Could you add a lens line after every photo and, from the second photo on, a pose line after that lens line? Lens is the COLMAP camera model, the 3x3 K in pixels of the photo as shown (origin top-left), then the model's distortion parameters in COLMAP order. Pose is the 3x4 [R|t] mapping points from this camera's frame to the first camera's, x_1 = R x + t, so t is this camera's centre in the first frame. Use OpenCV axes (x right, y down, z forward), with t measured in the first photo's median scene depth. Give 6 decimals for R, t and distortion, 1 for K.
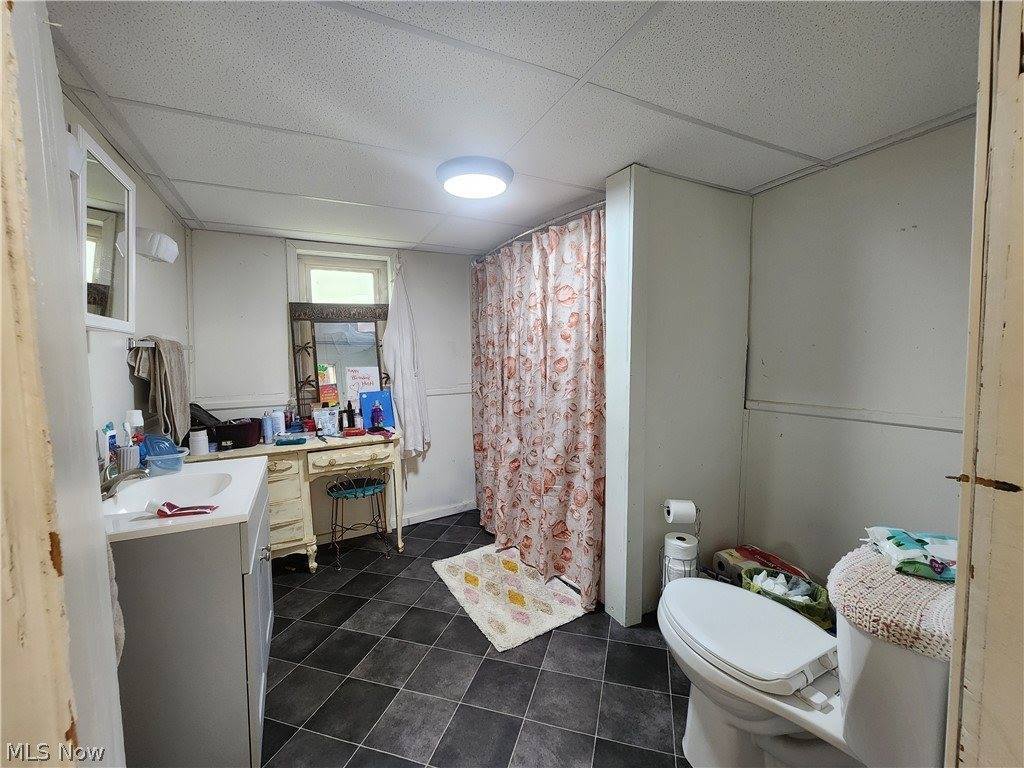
lens RADIAL K [[419.4, 0, 506.5], [0, 419.4, 379.7], [0, 0, 1]] dist [-0.003406, -0.000164]
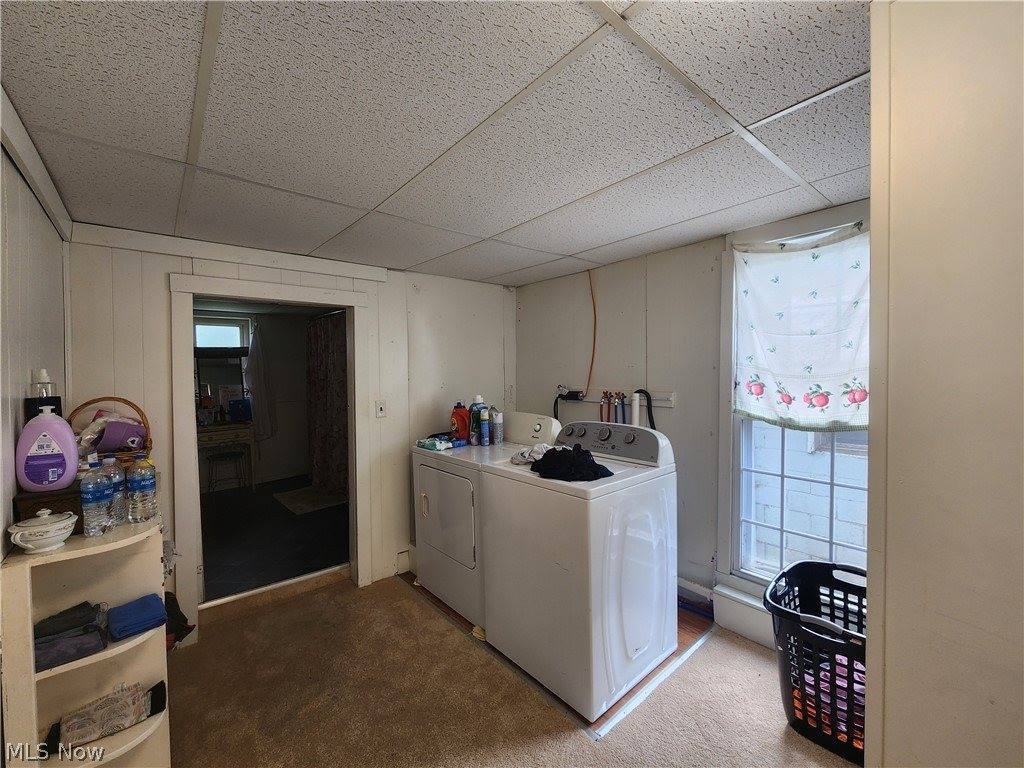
lens RADIAL K [[419.4, 0, 514.0], [0, 419.4, 388.0], [0, 0, 1]] dist [-0.003406, -0.000164]
pose [[0.972691, 0.000941, 0.232102, 0.482634], [0.010739, 0.998739, -0.049052, 0.100162], [-0.231855, 0.050205, 0.971454, -1.158073]]
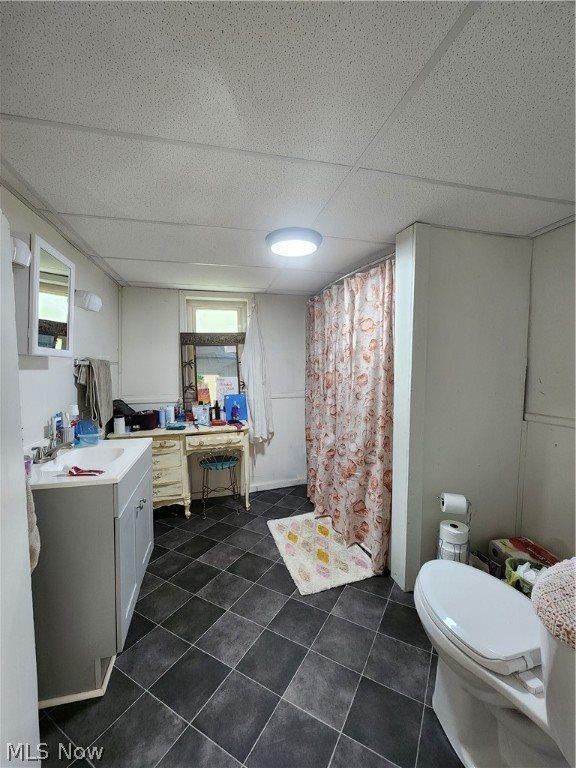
lens RADIAL K [[314.5, 0, 289.3], [0, 314.5, 379.4], [0, 0, 1]] dist [-0.003406, -0.000164]
pose [[0.976931, 0.019706, -0.212644, 0.120682], [-0.022162, 0.999712, -0.009173, -0.022969], [0.212402, 0.013674, 0.977087, 0.003367]]
